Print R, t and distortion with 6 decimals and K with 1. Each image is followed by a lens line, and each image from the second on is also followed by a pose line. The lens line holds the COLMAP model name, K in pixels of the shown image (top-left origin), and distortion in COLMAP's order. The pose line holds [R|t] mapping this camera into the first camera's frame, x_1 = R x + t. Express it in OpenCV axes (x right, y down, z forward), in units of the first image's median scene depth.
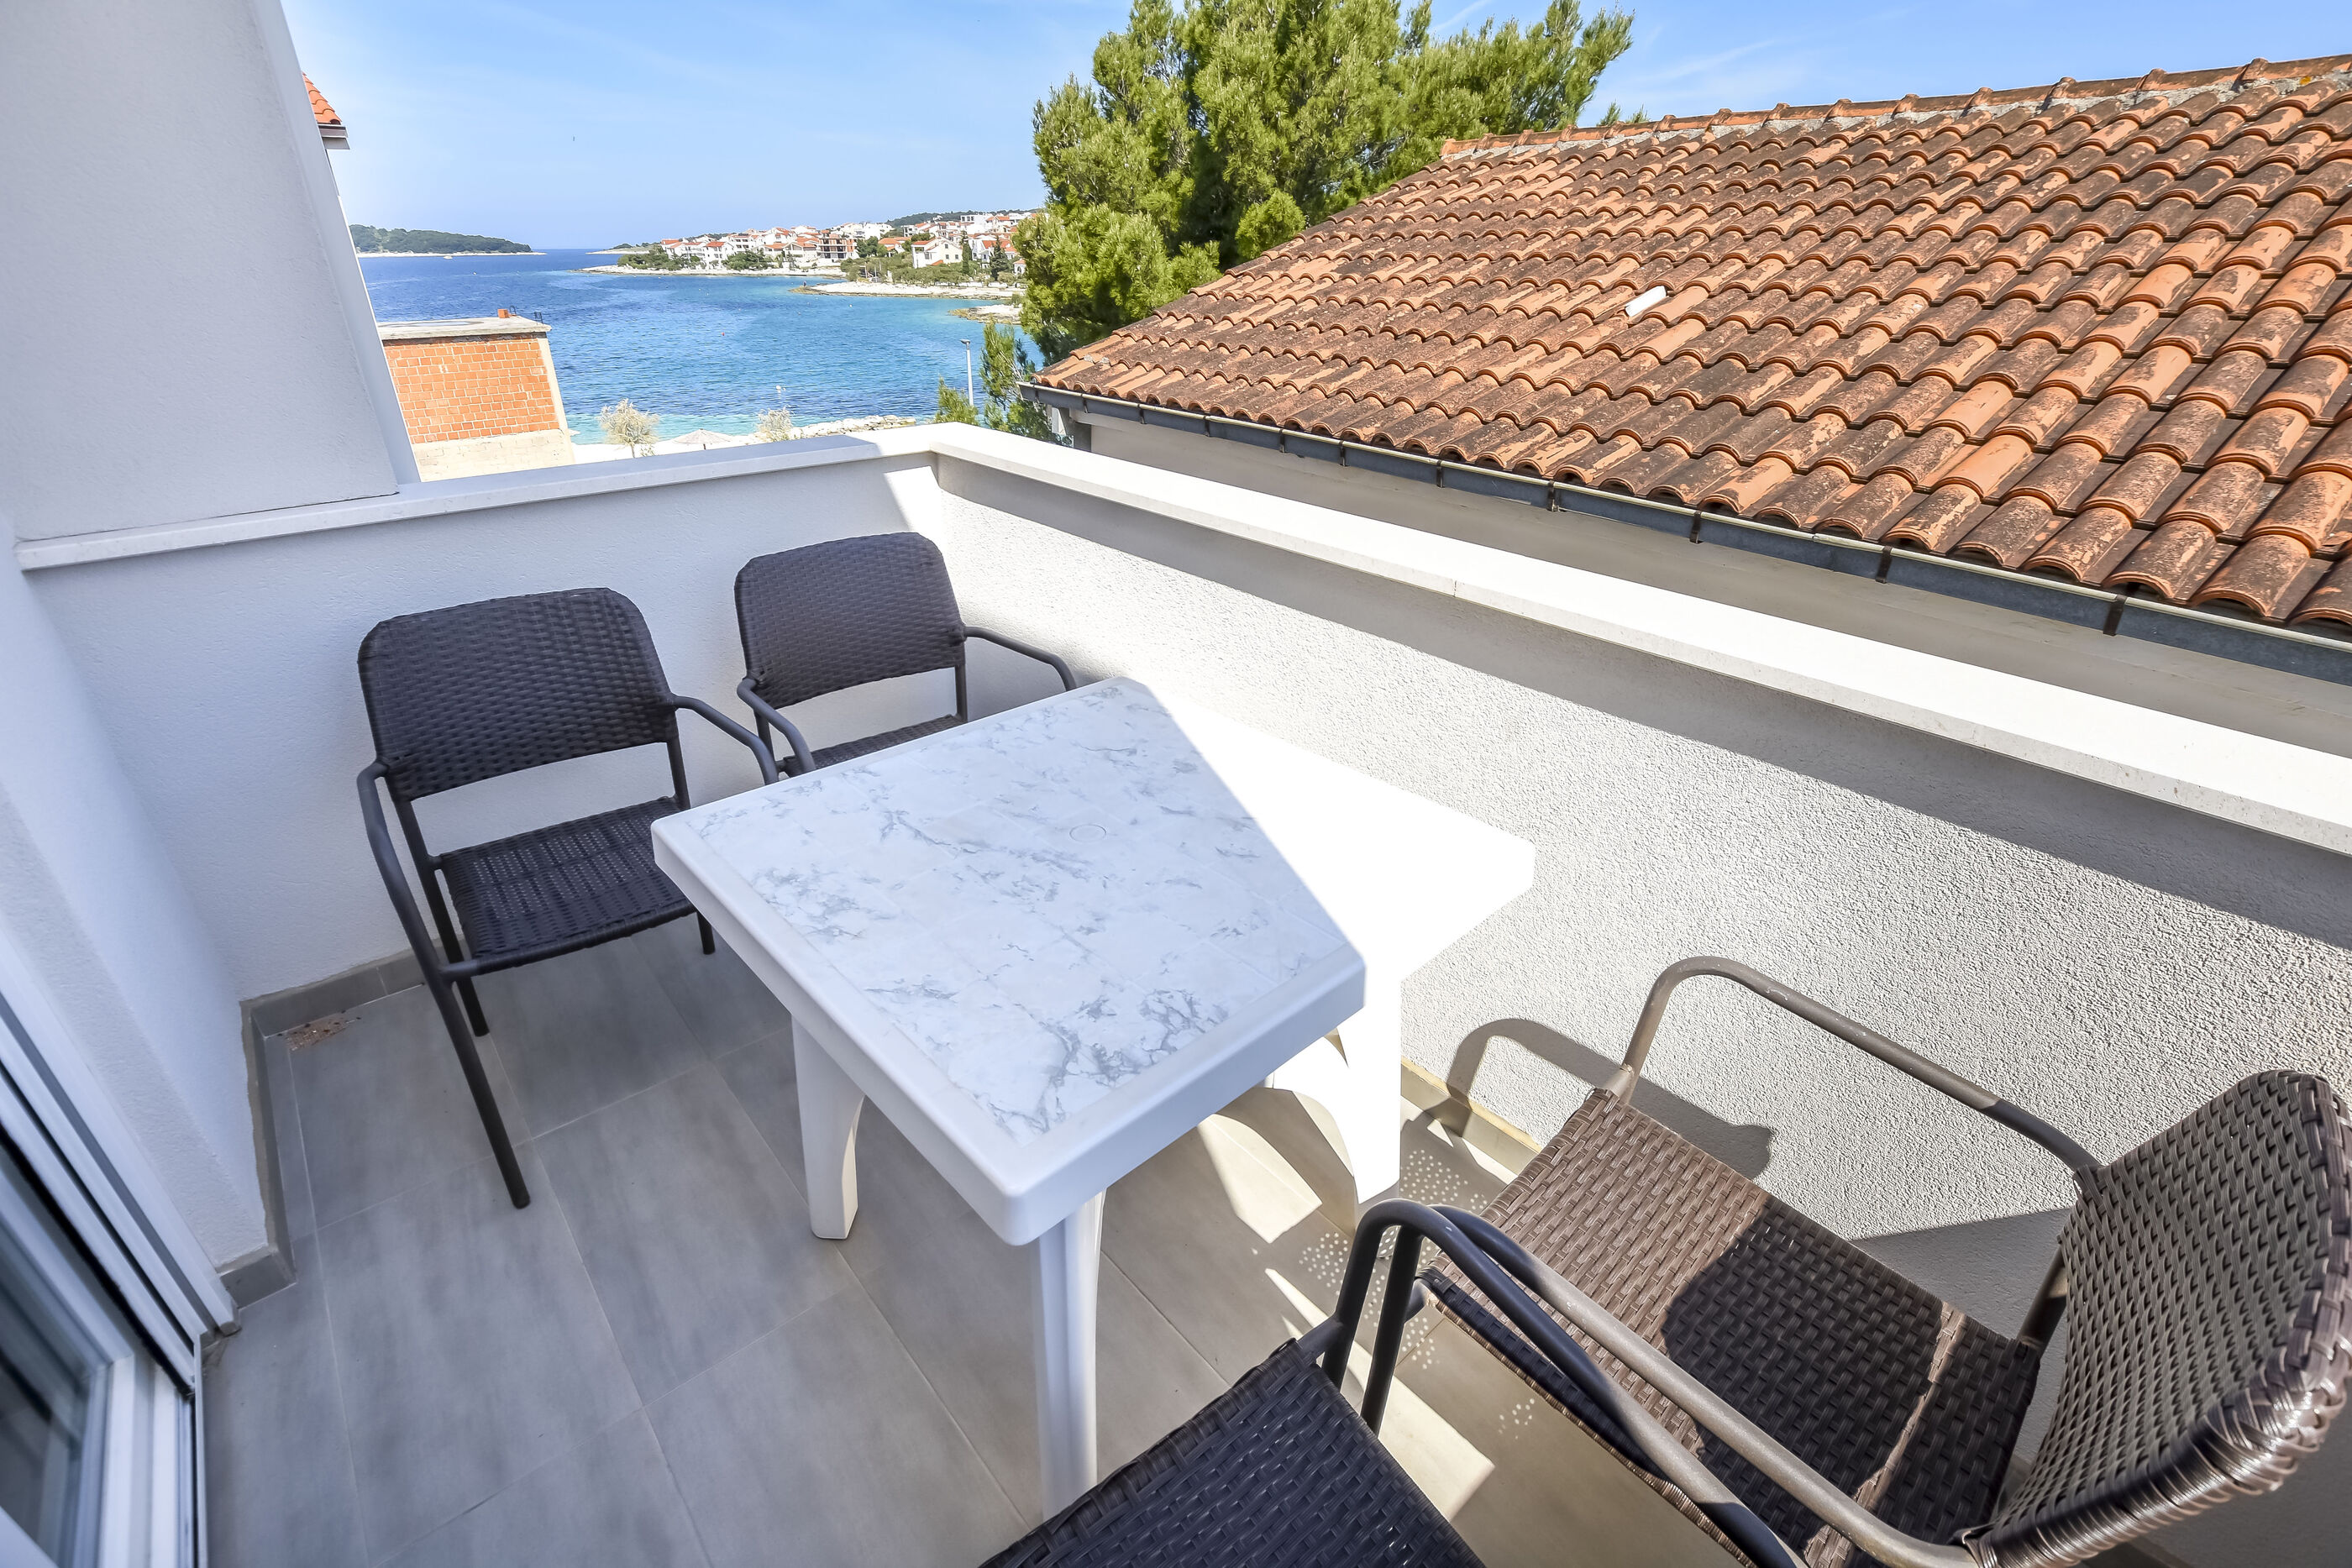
lens RADIAL K [[1018.1, 0, 1186.9], [0, 1018.1, 782.3], [0, 0, 1]] dist [-0.039393, 0.006616]
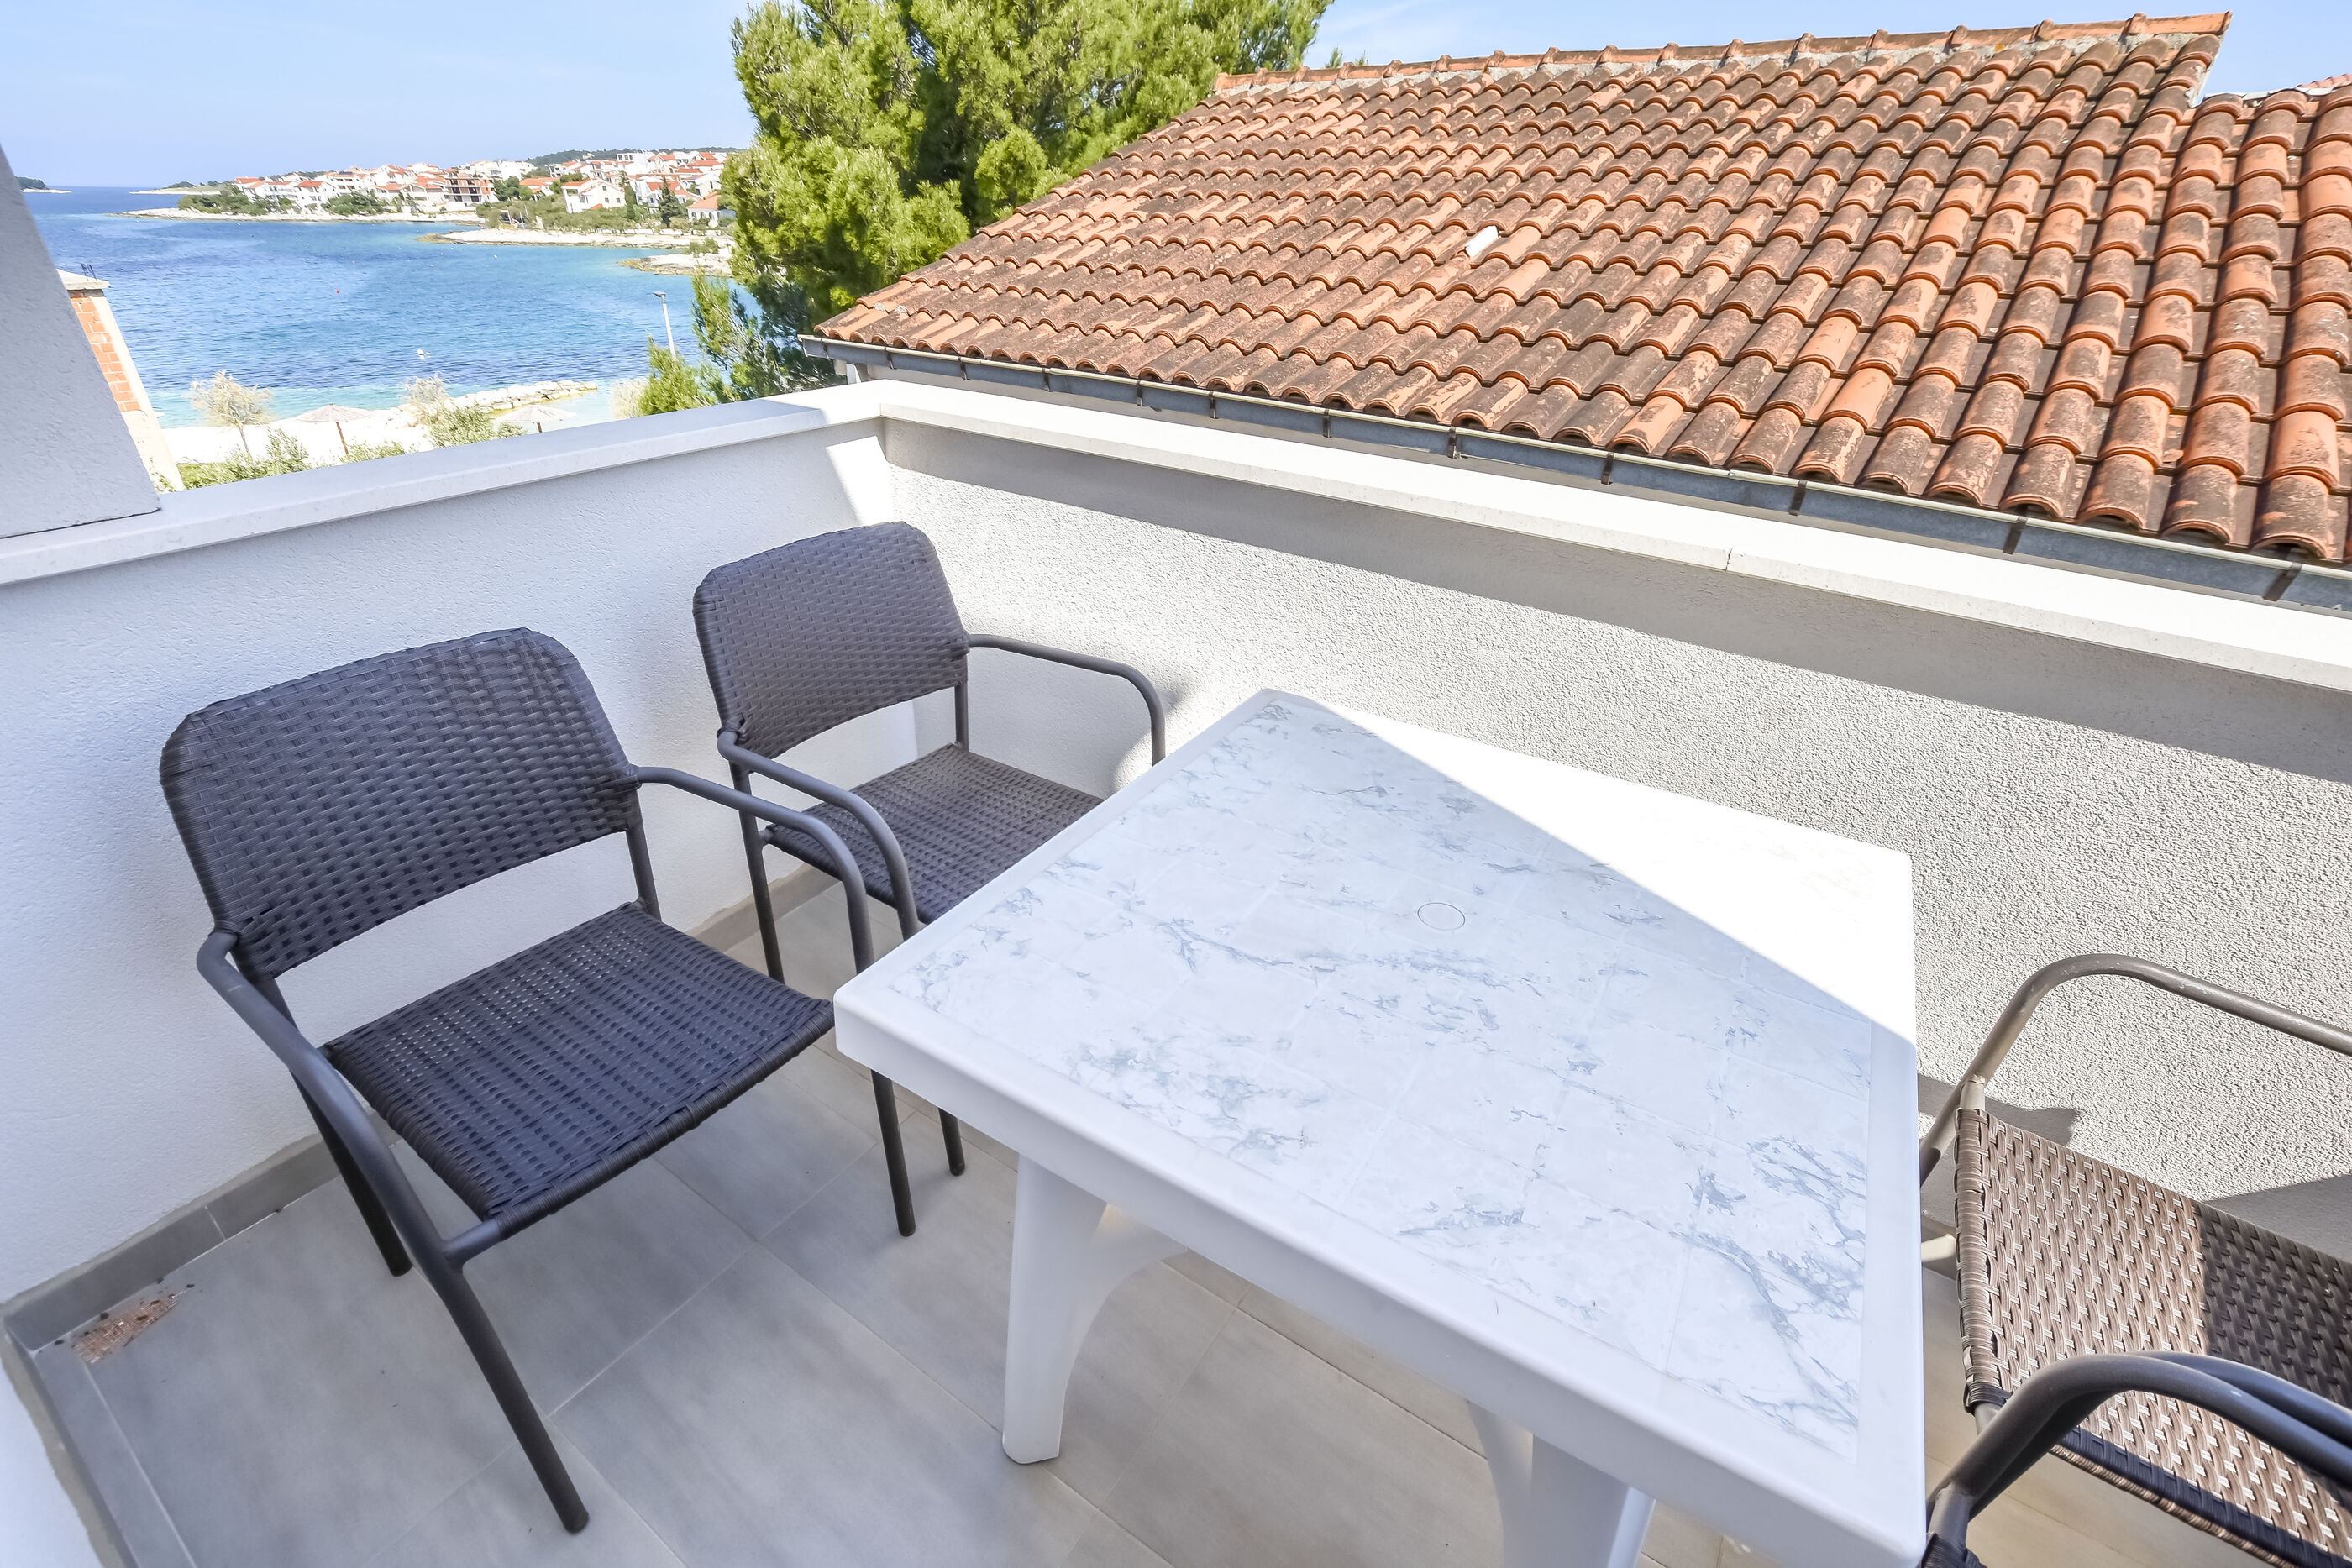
lens RADIAL K [[1018.1, 0, 1186.9], [0, 1018.1, 782.3], [0, 0, 1]] dist [-0.039393, 0.006616]
pose [[0.966379, -0.114719, 0.230113, -0.114293], [0.104918, 0.992990, 0.054427, -0.028571], [-0.234743, -0.028454, 0.971641, 0.077800]]
